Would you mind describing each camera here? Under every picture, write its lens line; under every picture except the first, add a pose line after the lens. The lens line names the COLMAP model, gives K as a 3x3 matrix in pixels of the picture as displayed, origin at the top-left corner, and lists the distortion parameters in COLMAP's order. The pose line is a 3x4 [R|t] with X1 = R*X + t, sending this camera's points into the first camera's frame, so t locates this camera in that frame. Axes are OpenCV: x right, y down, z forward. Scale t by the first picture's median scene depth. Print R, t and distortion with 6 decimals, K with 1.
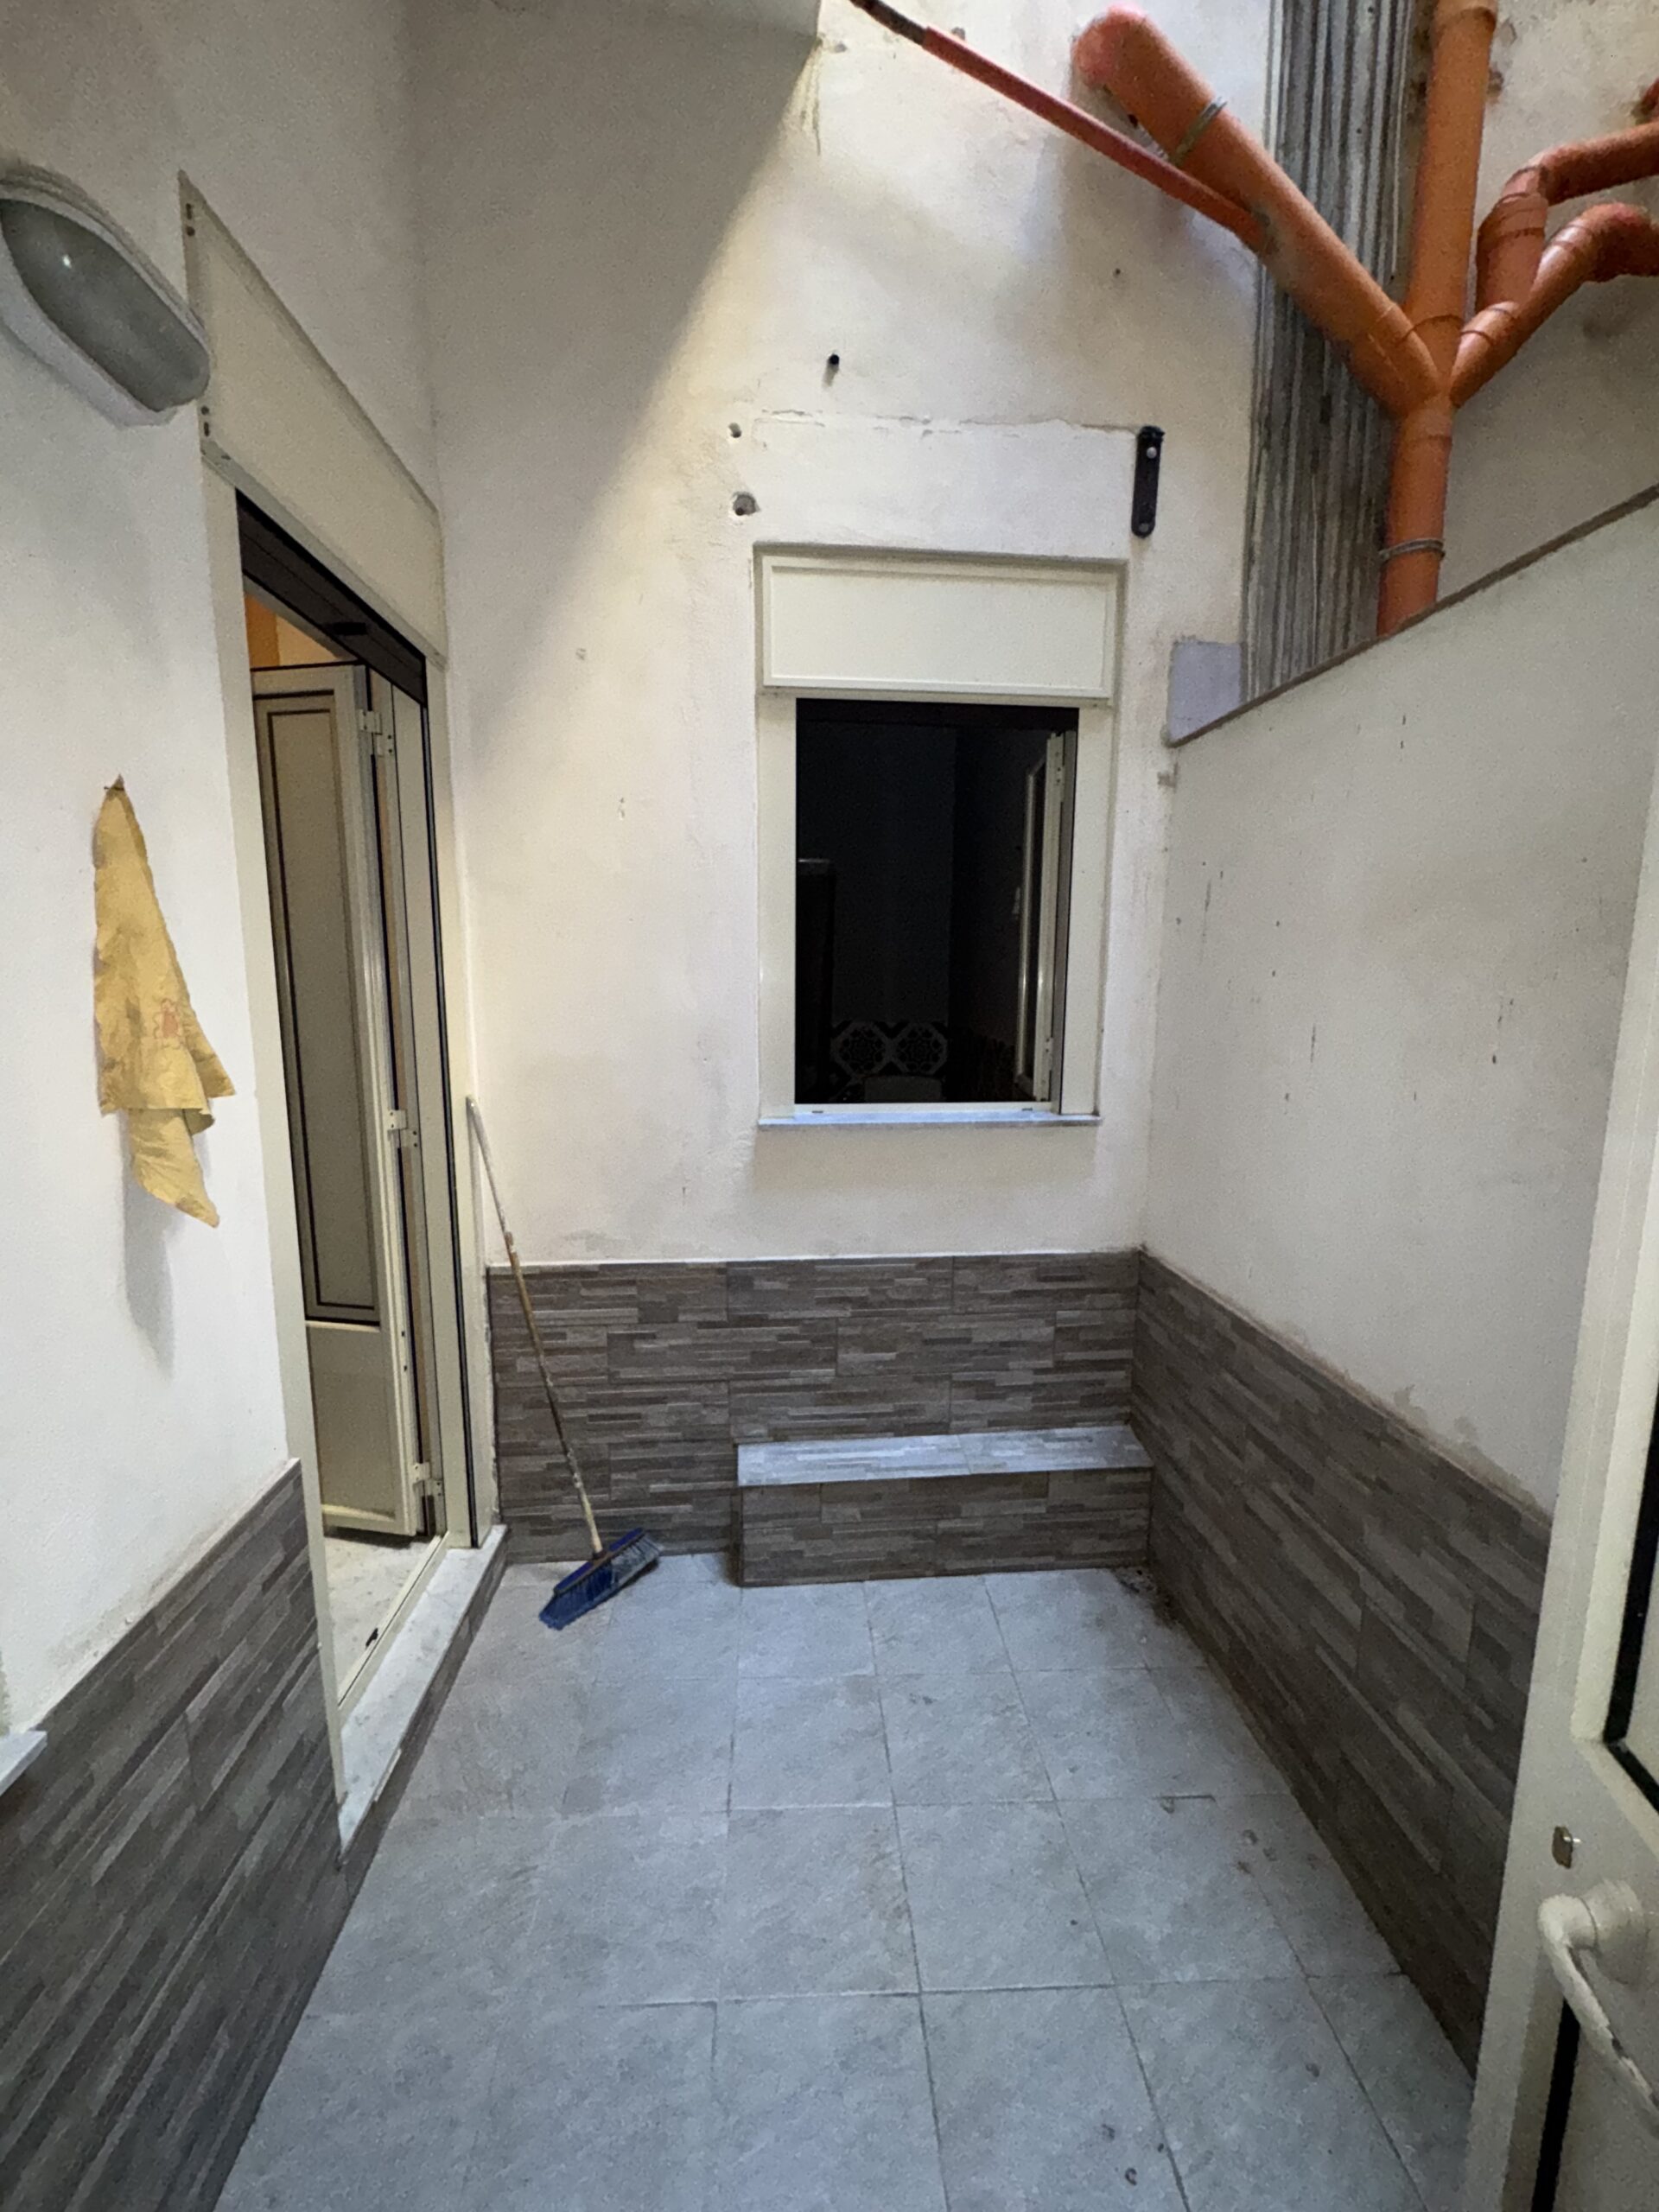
lens RADIAL K [[880.1, 0, 829.5], [0, 880.1, 1106.0], [0, 0, 1]] dist [-0.000032, 0.000056]
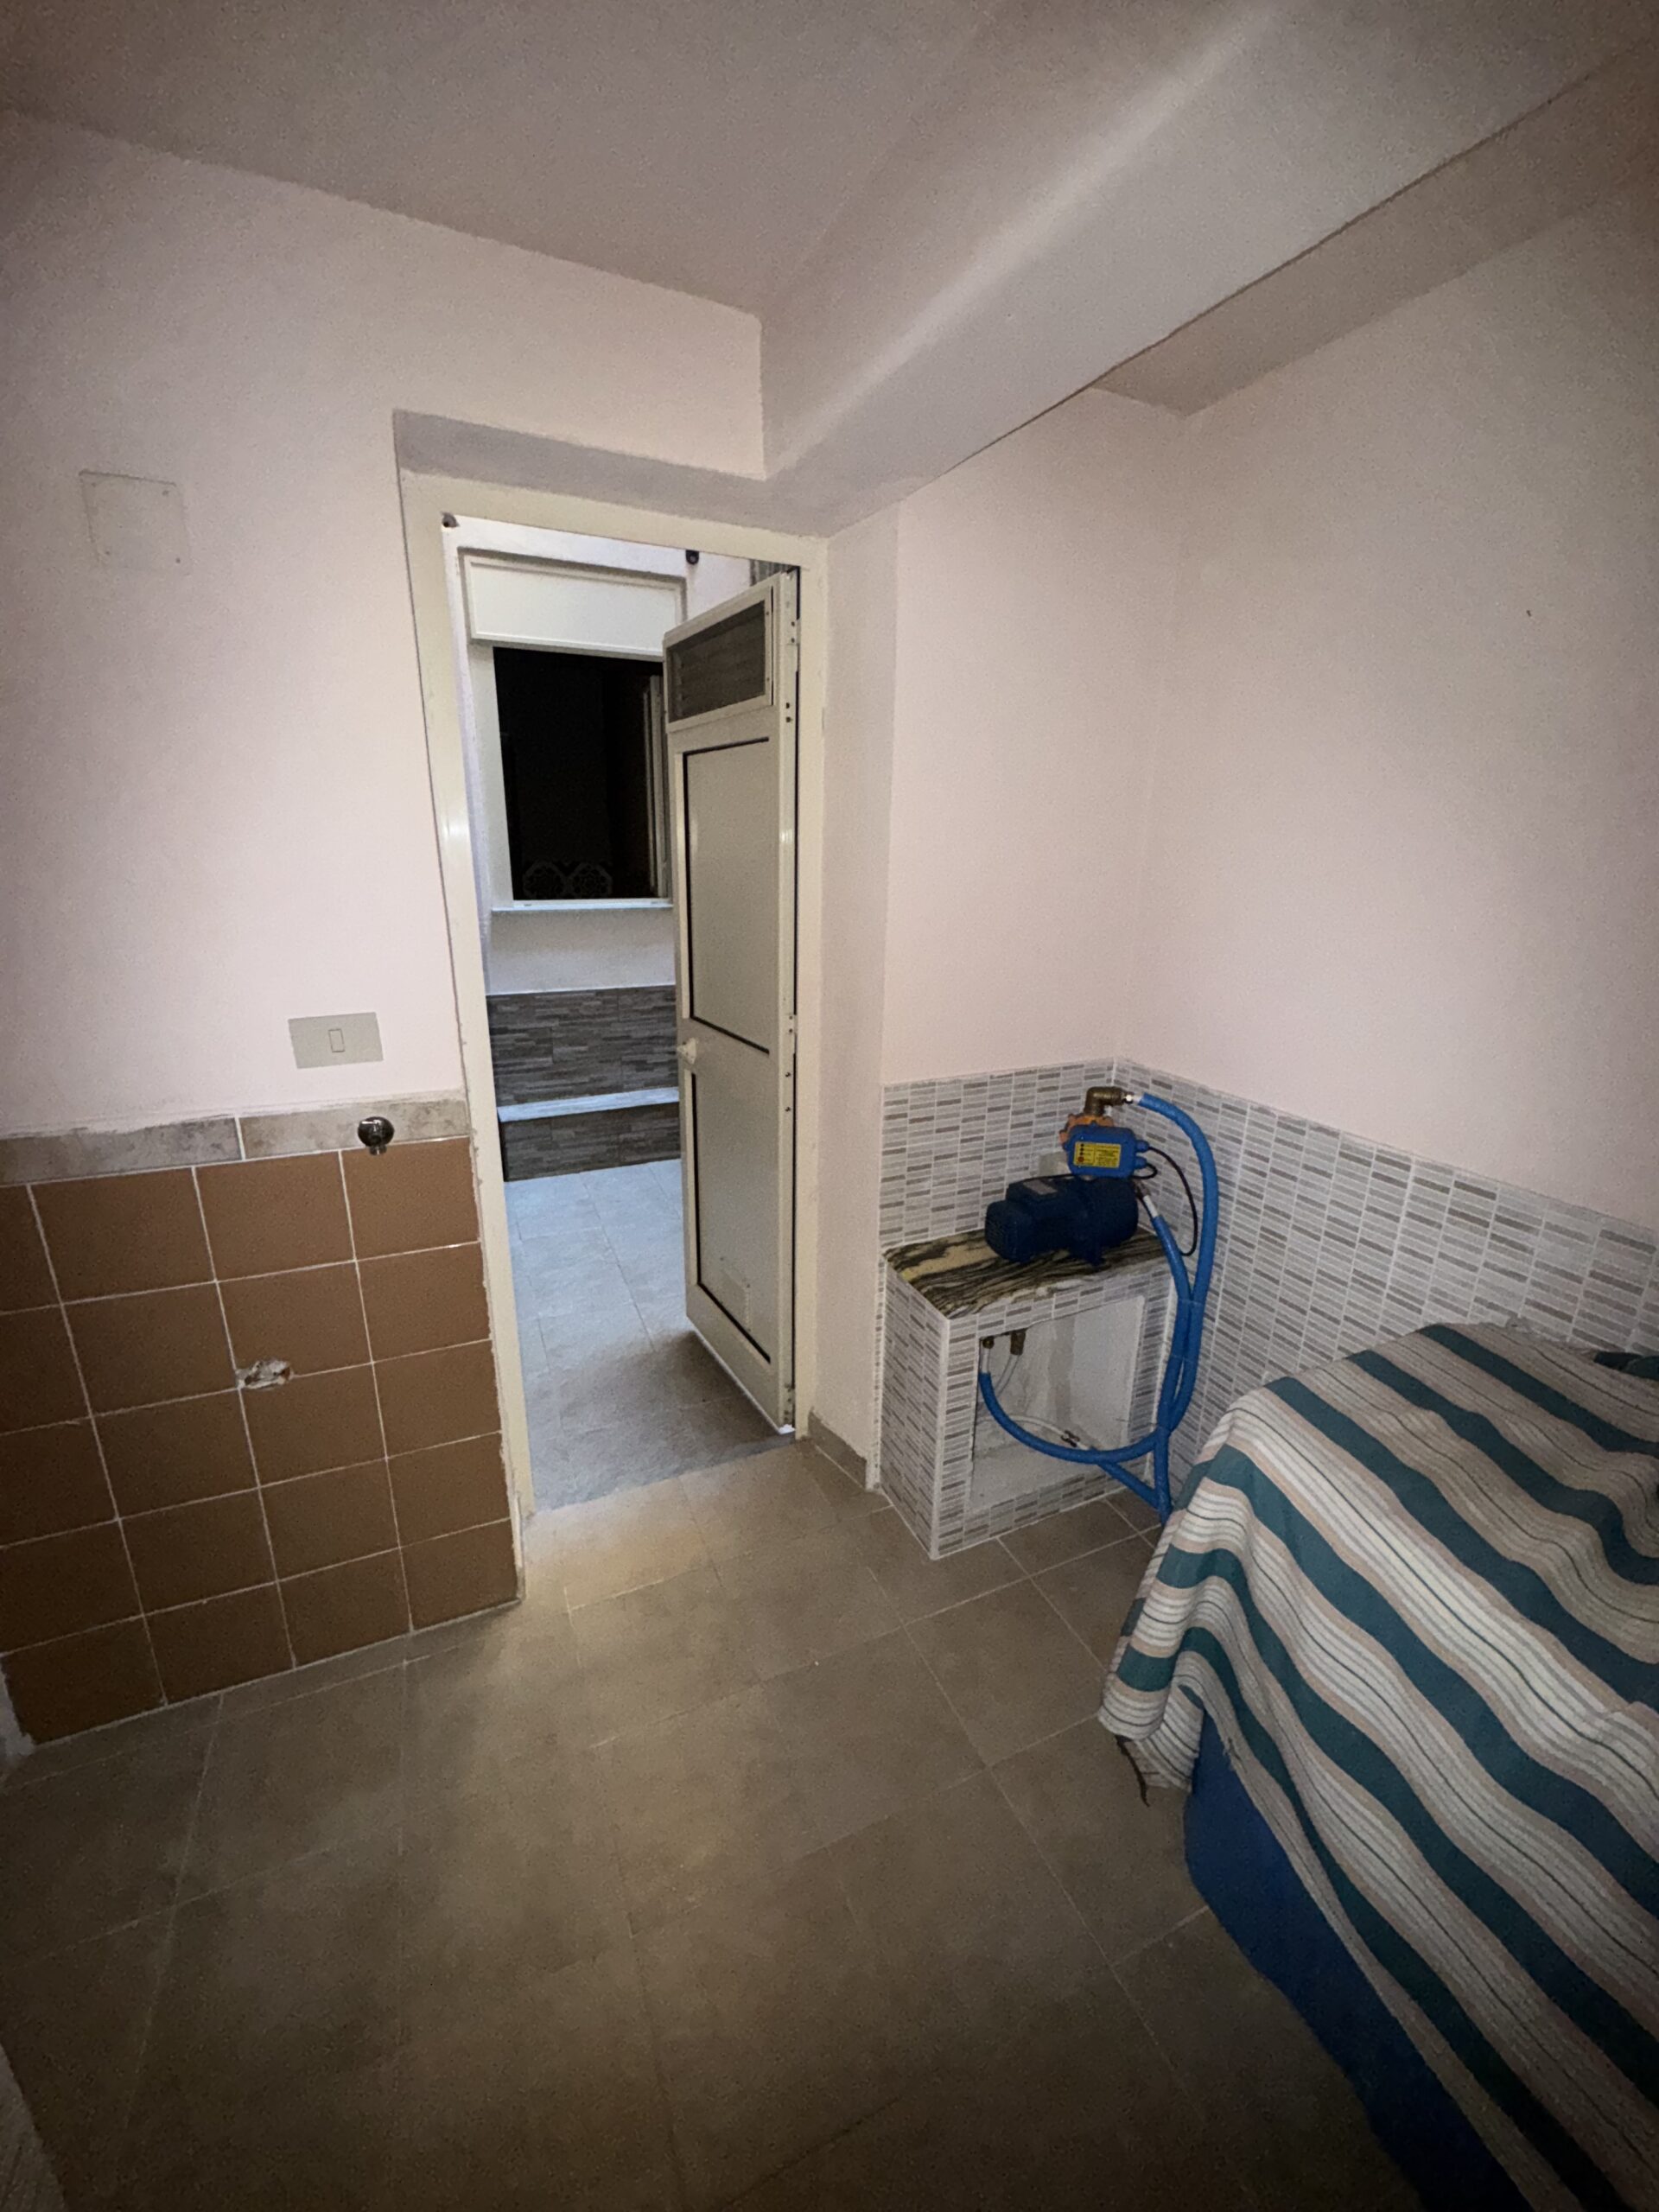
lens RADIAL K [[878.4, 0, 829.5], [0, 878.4, 1106.0], [0, 0, 1]] dist [-0.002983, 0.000001]
pose [[0.936799, -0.091914, 0.337579, -0.074829], [0.038371, 0.986046, 0.161993, 0.137239], [-0.347757, -0.138802, 0.927253, -0.809453]]
